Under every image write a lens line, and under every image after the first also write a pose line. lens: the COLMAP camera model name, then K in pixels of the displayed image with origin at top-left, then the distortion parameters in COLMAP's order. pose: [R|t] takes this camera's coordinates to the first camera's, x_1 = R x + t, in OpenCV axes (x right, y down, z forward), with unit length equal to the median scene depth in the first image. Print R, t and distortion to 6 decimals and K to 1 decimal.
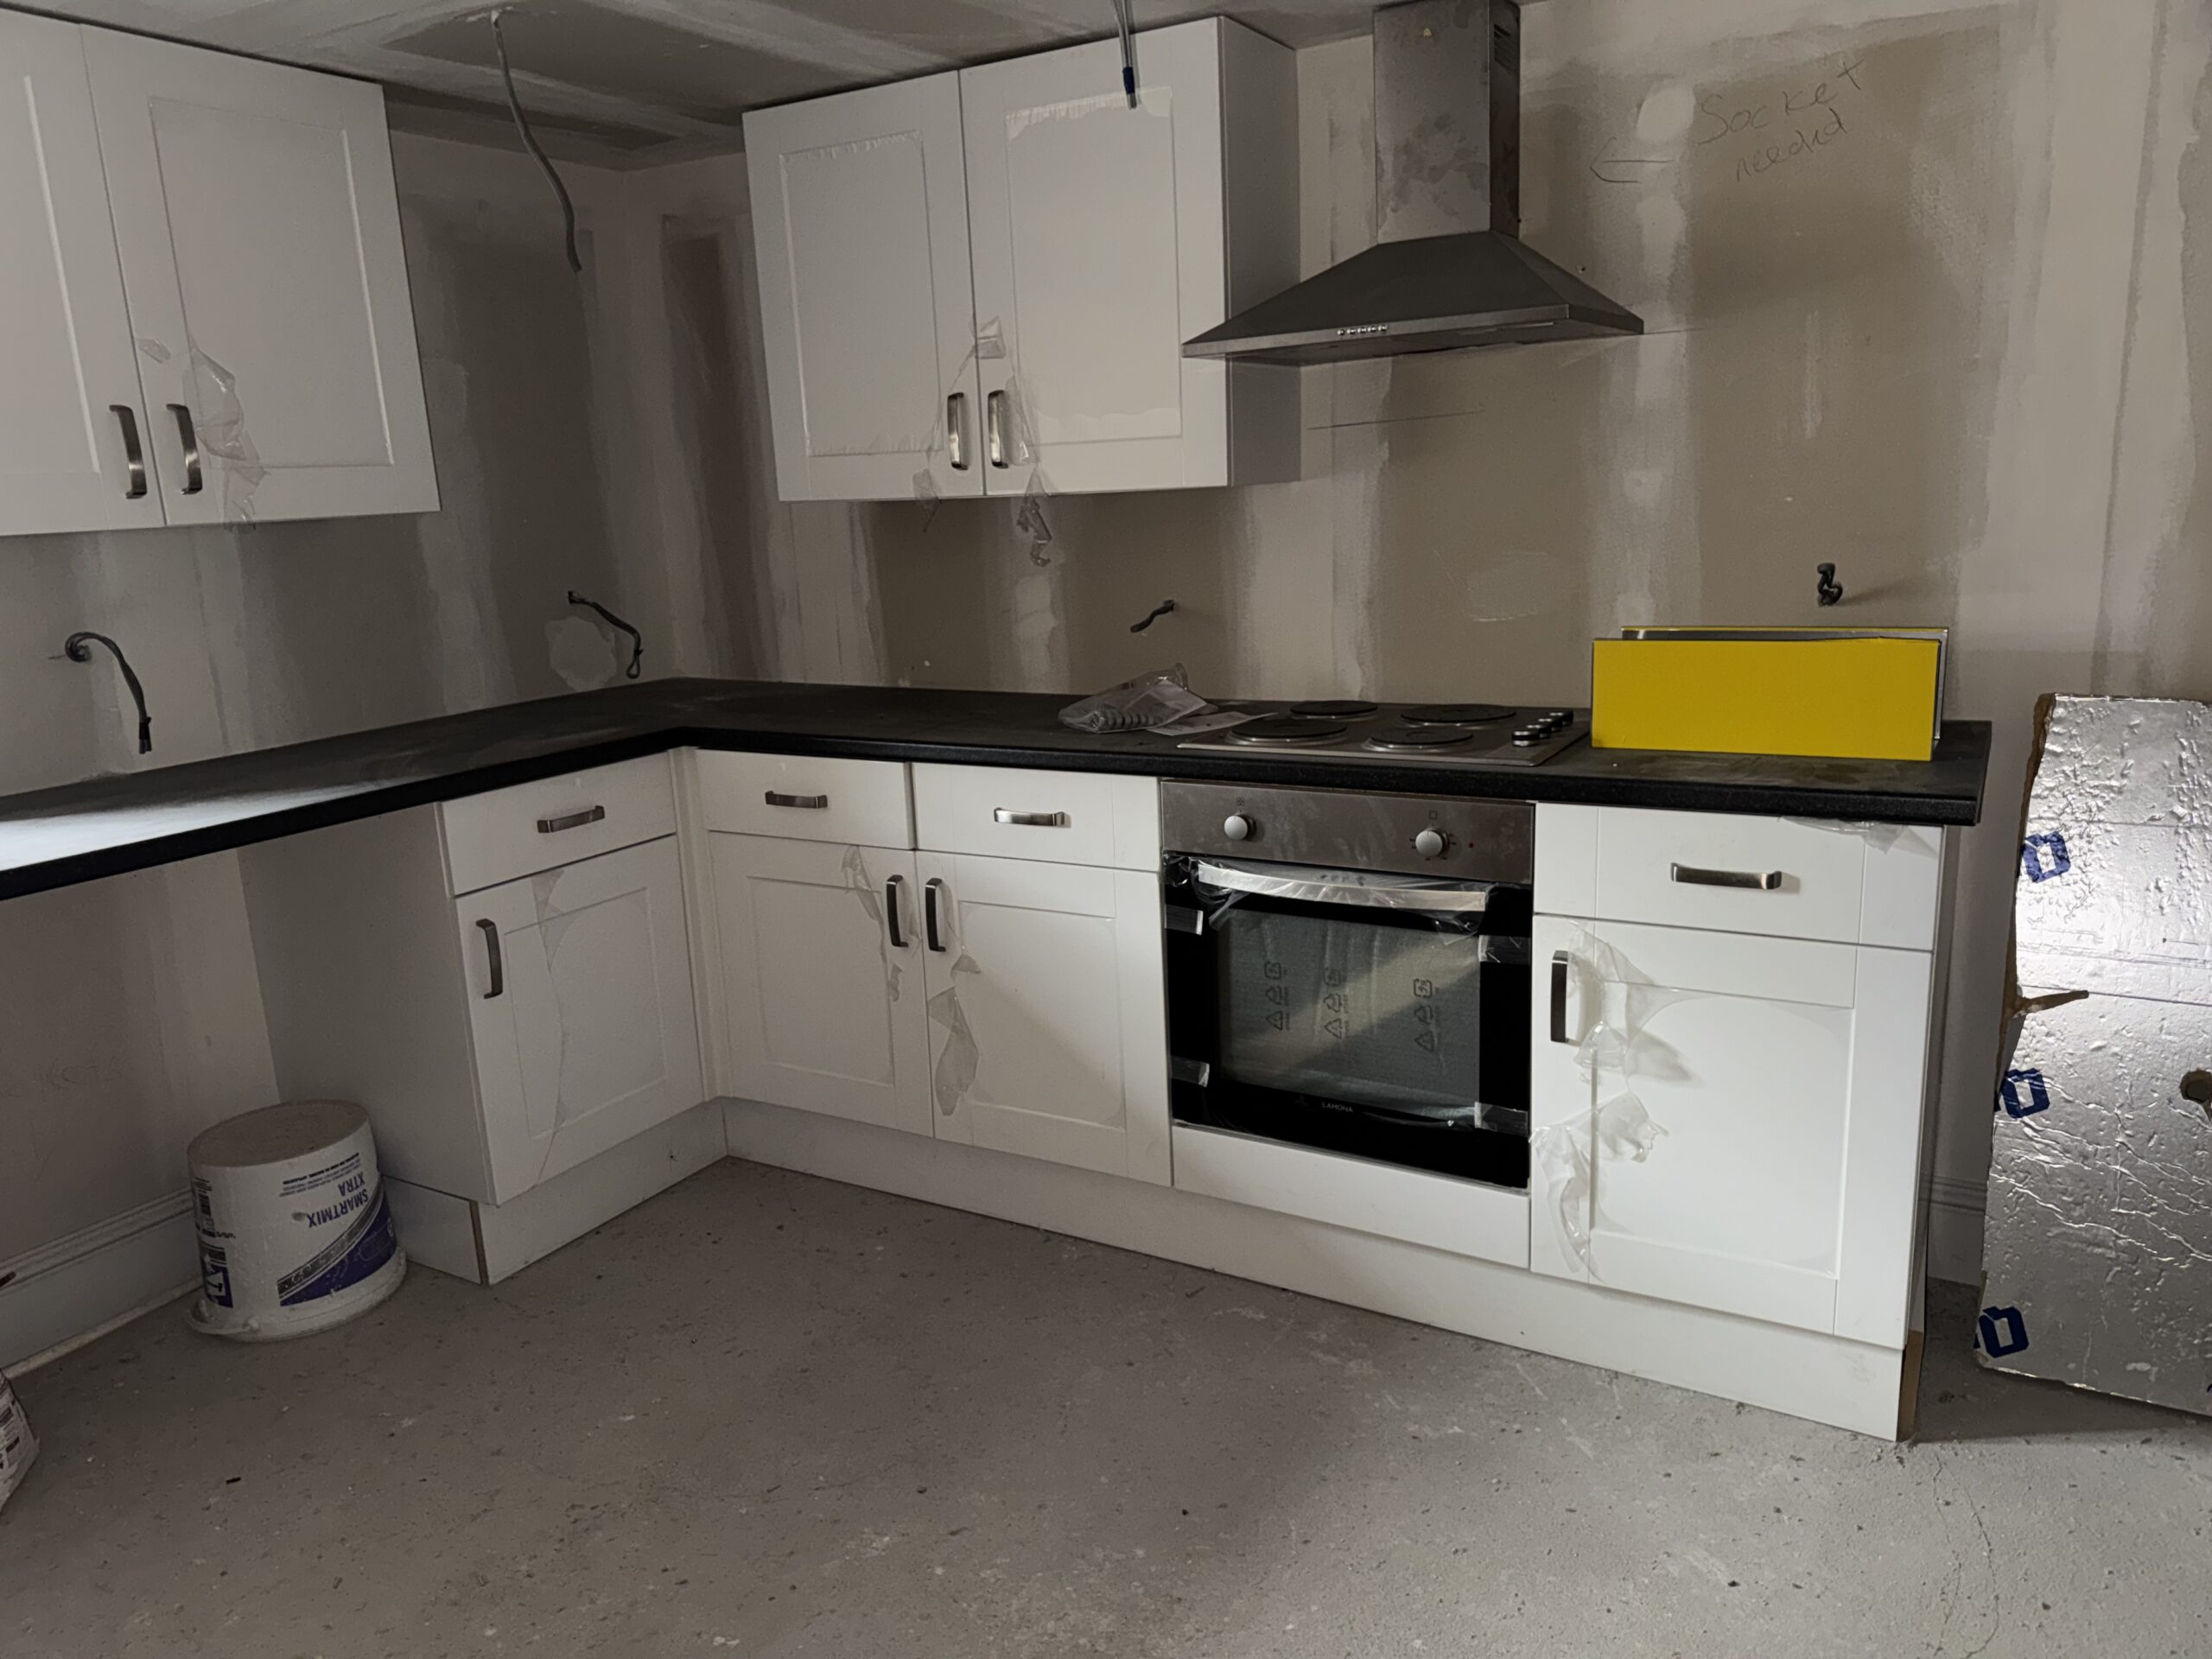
lens RADIAL K [[1567.1, 0, 1092.8], [0, 1567.1, 828.6], [0, 0, 1]] dist [0.178746, -0.287306]
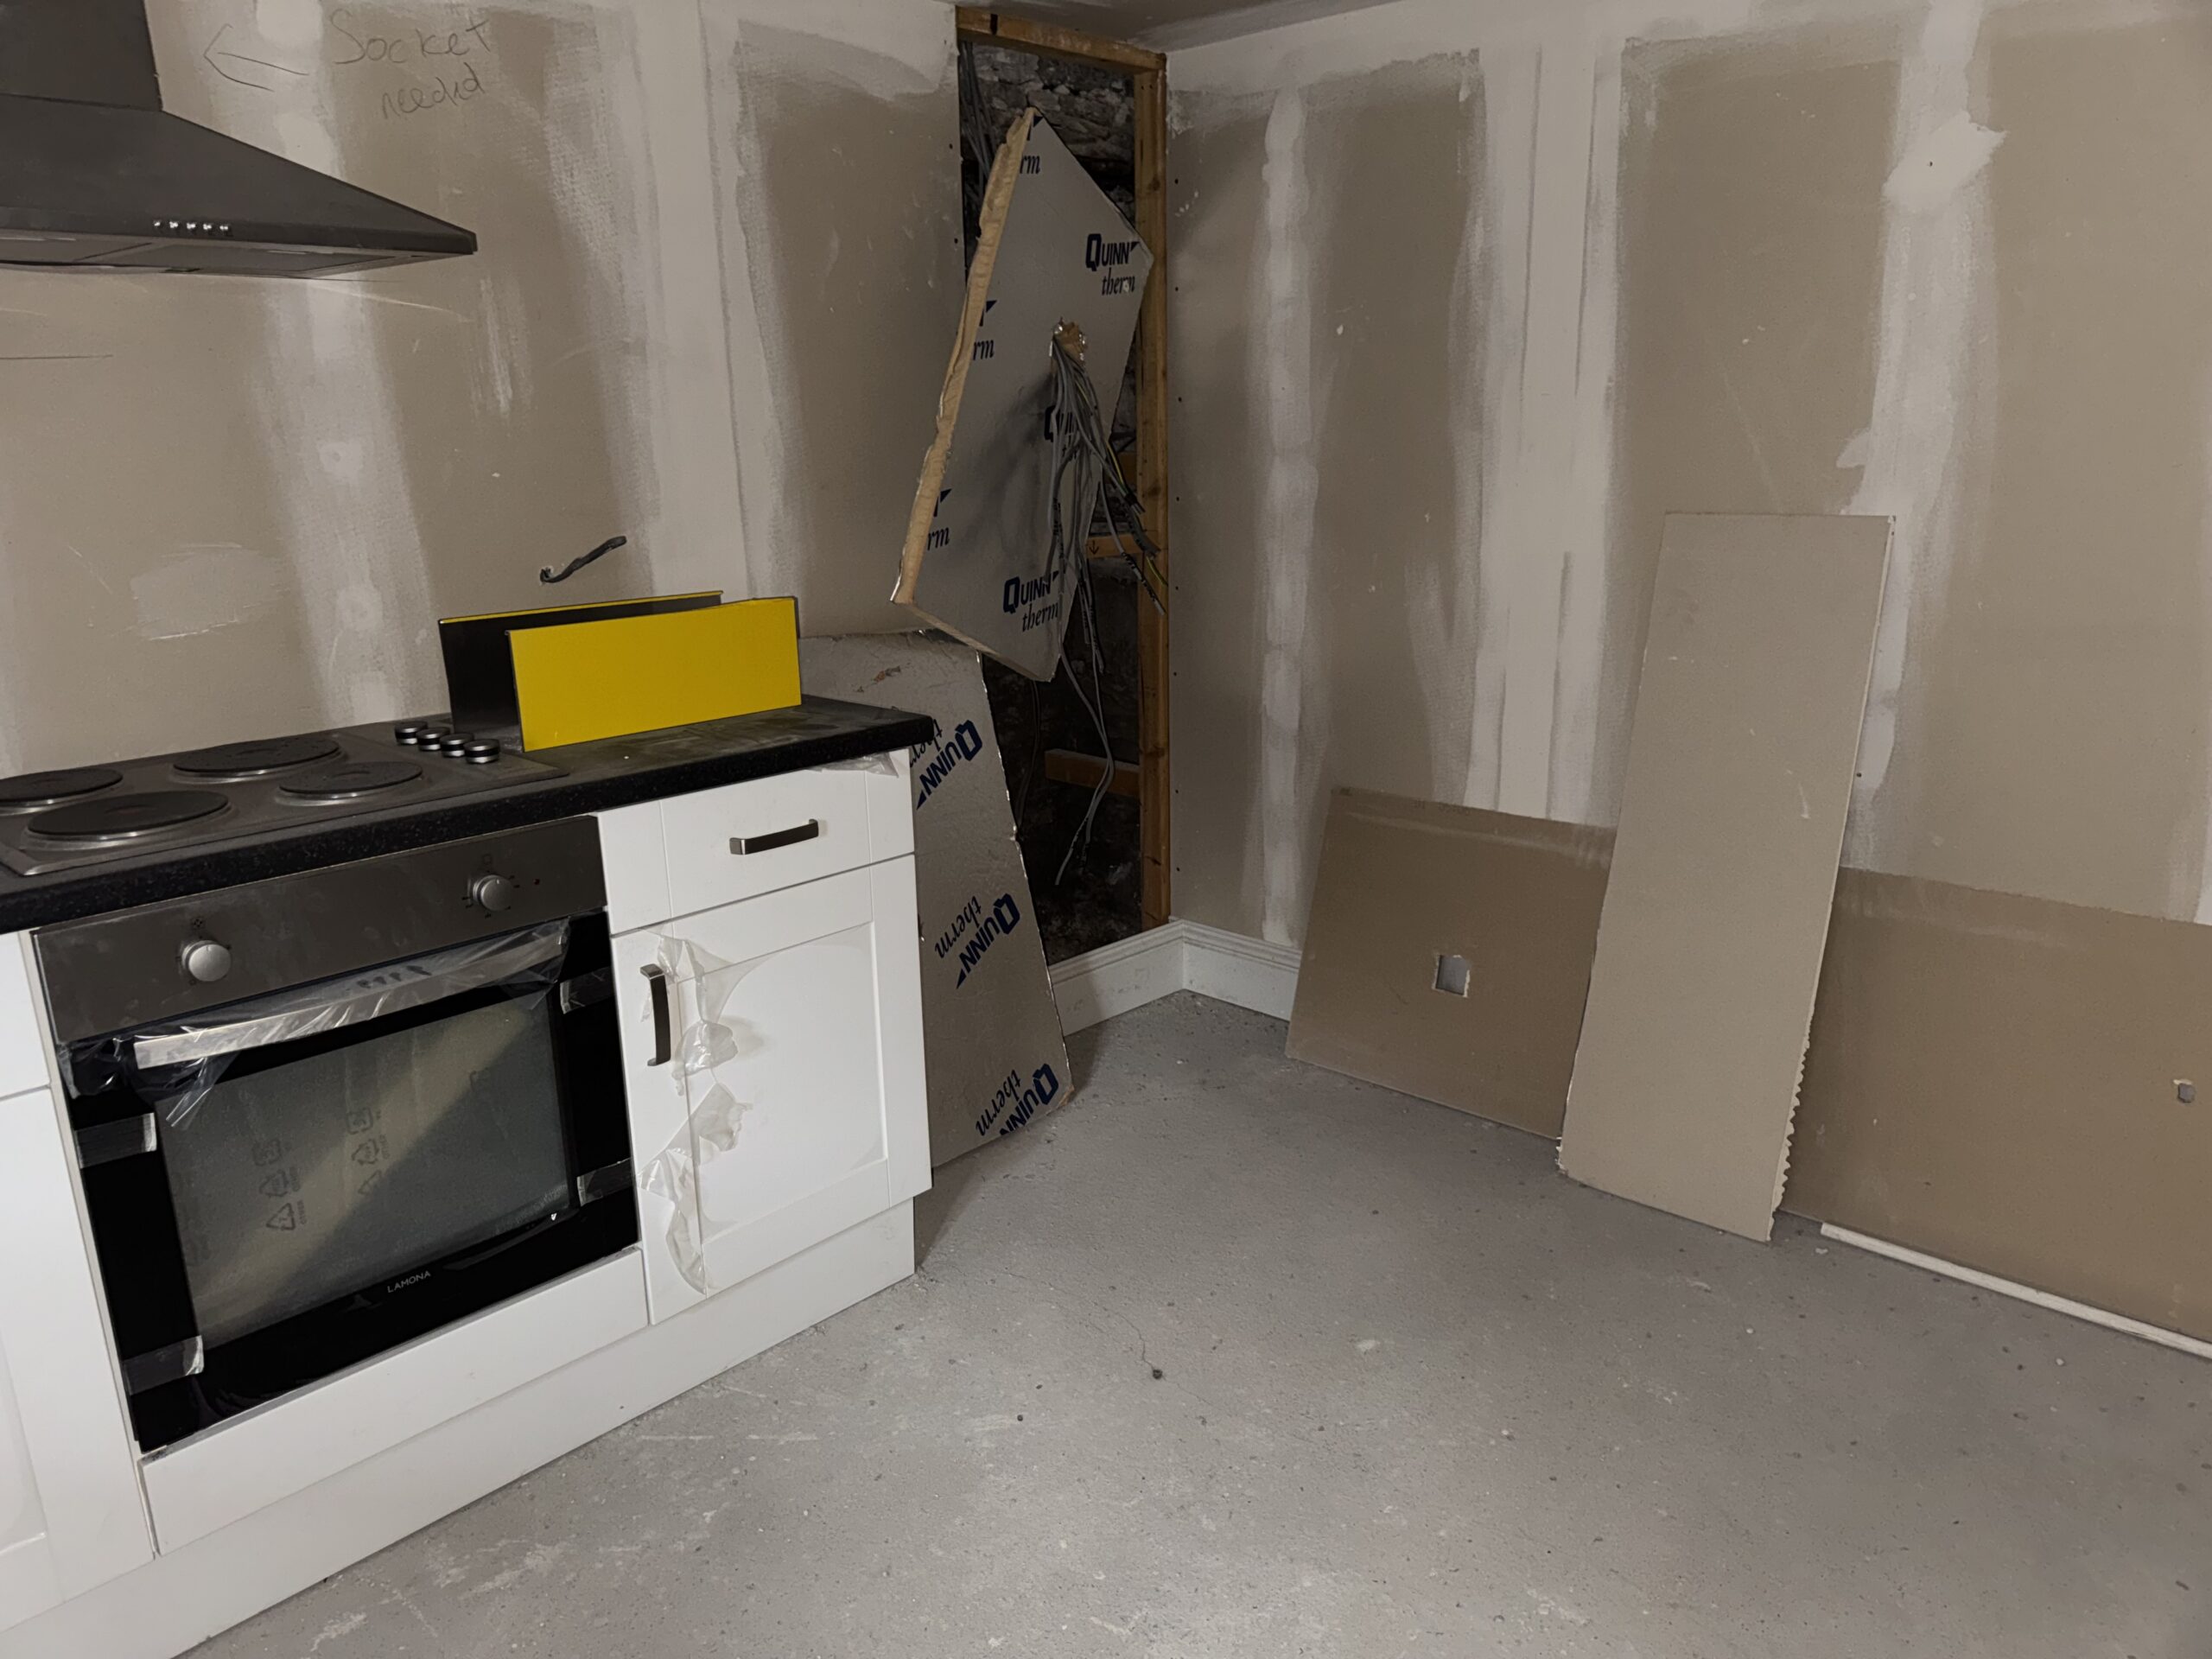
lens RADIAL K [[1532.4, 0, 1106.5], [0, 1532.4, 847.8], [0, 0, 1]] dist [0.039725, -0.029486]
pose [[0.210193, -0.221765, 0.952176, -0.448200], [0.217636, 0.960109, 0.175569, -0.080696], [-0.953128, 0.170324, 0.250072, 0.494587]]
